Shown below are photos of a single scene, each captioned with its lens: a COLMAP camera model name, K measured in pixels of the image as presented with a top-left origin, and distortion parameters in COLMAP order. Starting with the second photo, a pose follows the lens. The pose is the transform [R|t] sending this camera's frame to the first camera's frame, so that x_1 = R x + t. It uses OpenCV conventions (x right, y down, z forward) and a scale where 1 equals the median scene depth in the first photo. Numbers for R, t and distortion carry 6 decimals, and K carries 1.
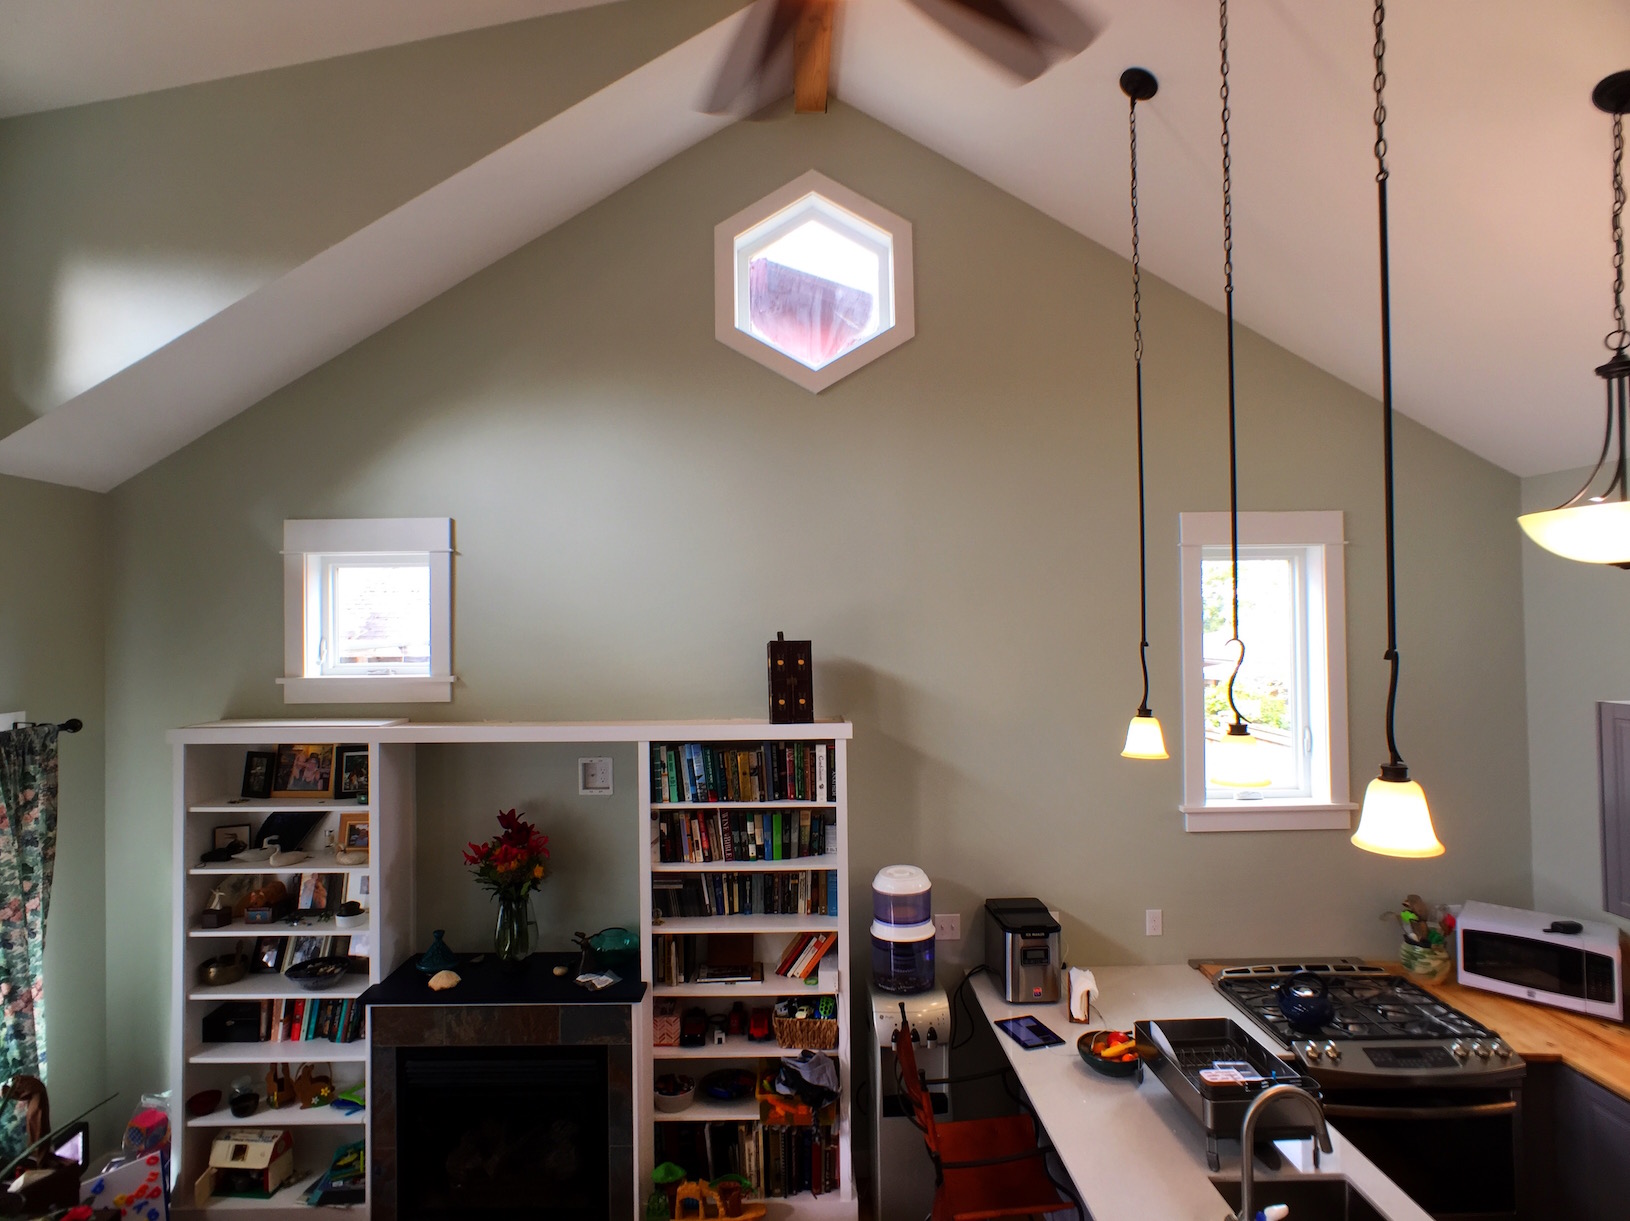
lens RADIAL K [[889.1, 0, 801.8], [0, 889.1, 613.2], [0, 0, 1]] dist [-0.025638, 0.029078]
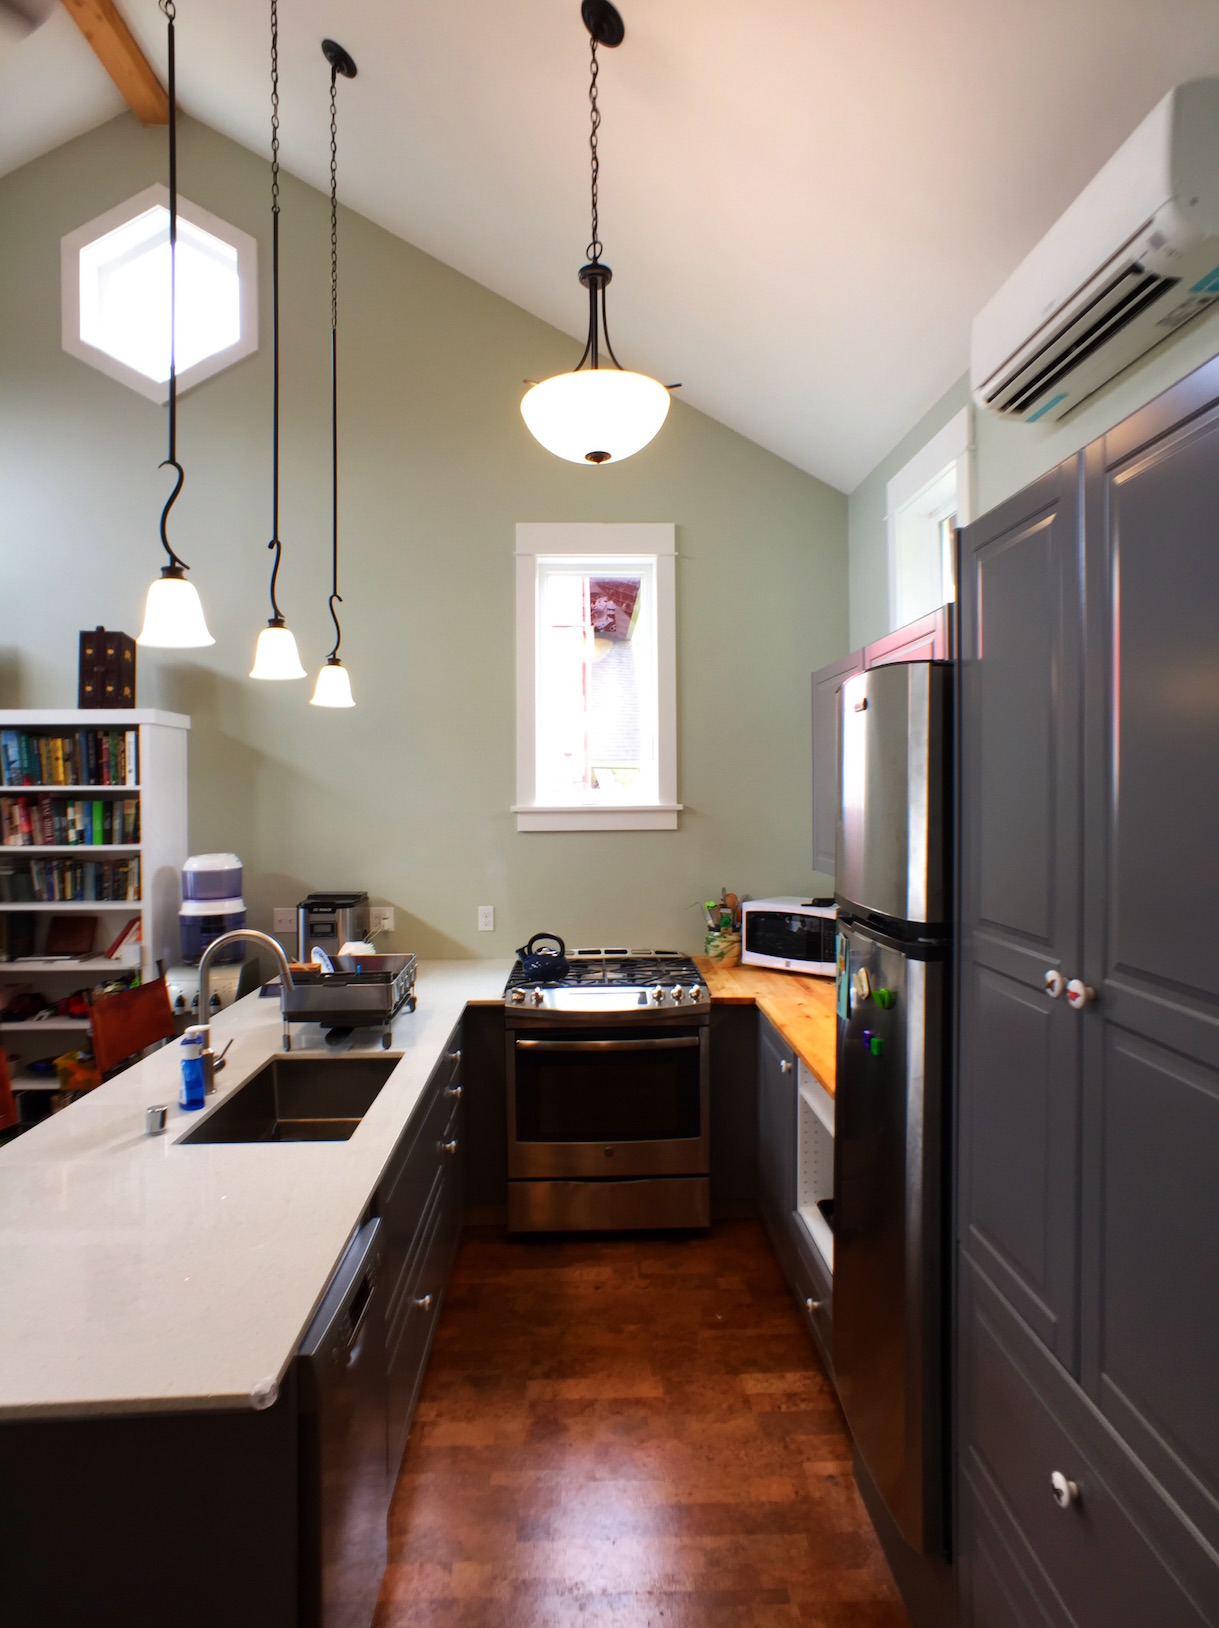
lens RADIAL K [[888.0, 0, 605.9], [0, 888.0, 800.8], [0, 0, 1]] dist [-0.025638, 0.029078]
pose [[0.999873, 0.005456, 0.014977, 0.557449], [-0.005727, 0.999819, 0.018132, 0.205091], [-0.014876, -0.018216, 0.999723, -0.046452]]
